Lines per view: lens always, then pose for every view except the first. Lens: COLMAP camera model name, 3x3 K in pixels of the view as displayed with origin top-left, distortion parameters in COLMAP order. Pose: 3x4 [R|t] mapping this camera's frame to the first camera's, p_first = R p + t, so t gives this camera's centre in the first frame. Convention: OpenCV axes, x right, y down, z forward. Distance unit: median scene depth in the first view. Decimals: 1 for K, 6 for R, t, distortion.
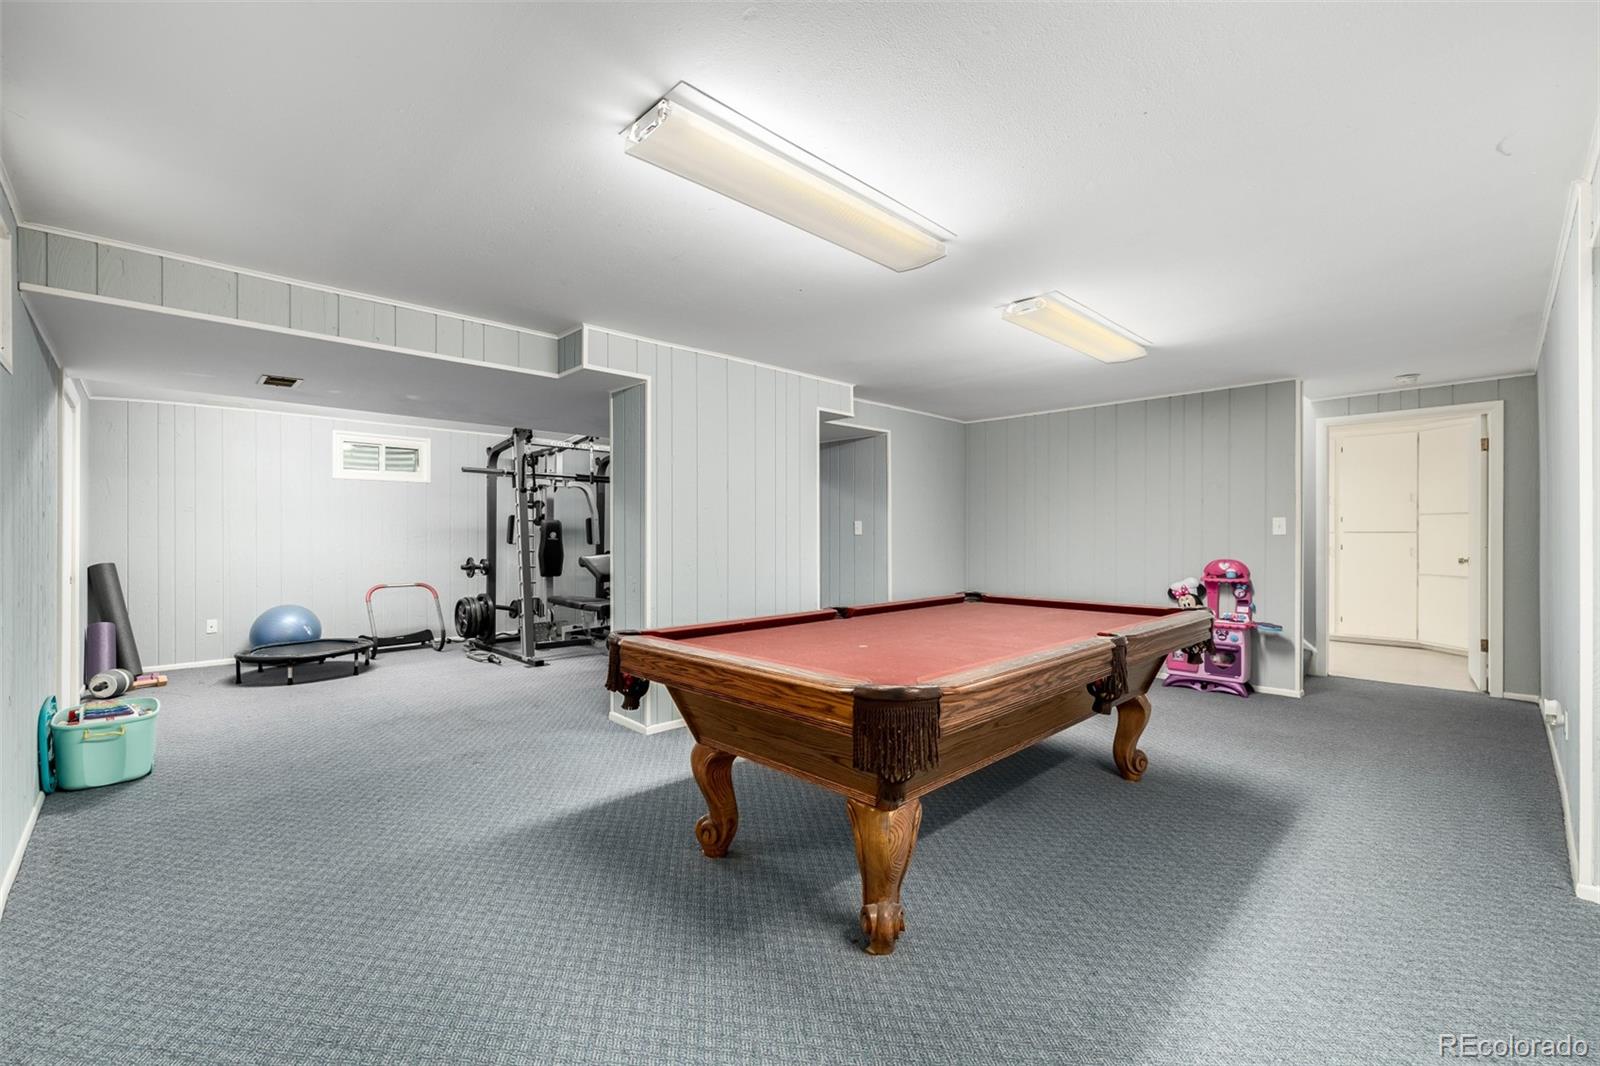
lens RADIAL K [[666.0, 0, 801.5], [0, 666.0, 535.3], [0, 0, 1]] dist [0.000219, -0.000724]
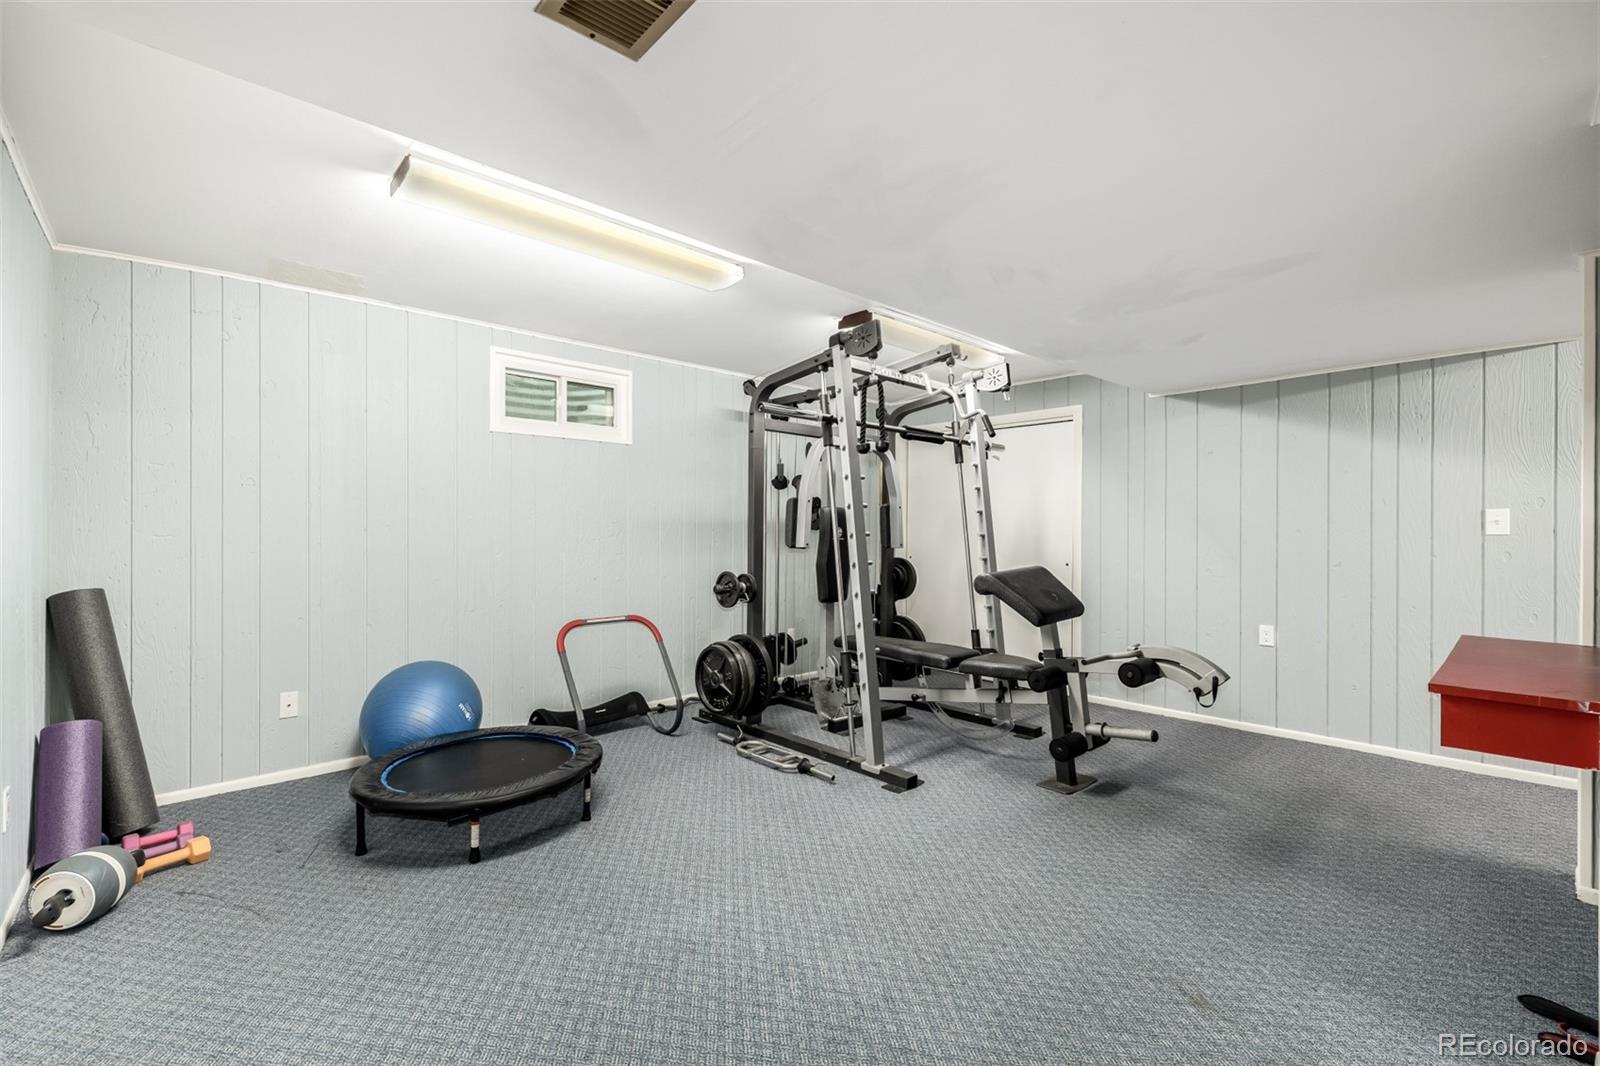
lens RADIAL K [[666.0, 0, 794.3], [0, 666.0, 531.9], [0, 0, 1]] dist [0.000219, -0.000724]
pose [[0.999707, 0.002805, -0.024034, -0.454438], [-0.002774, 0.999995, 0.001338, -0.001850], [0.024038, -0.001271, 0.999710, 0.463631]]
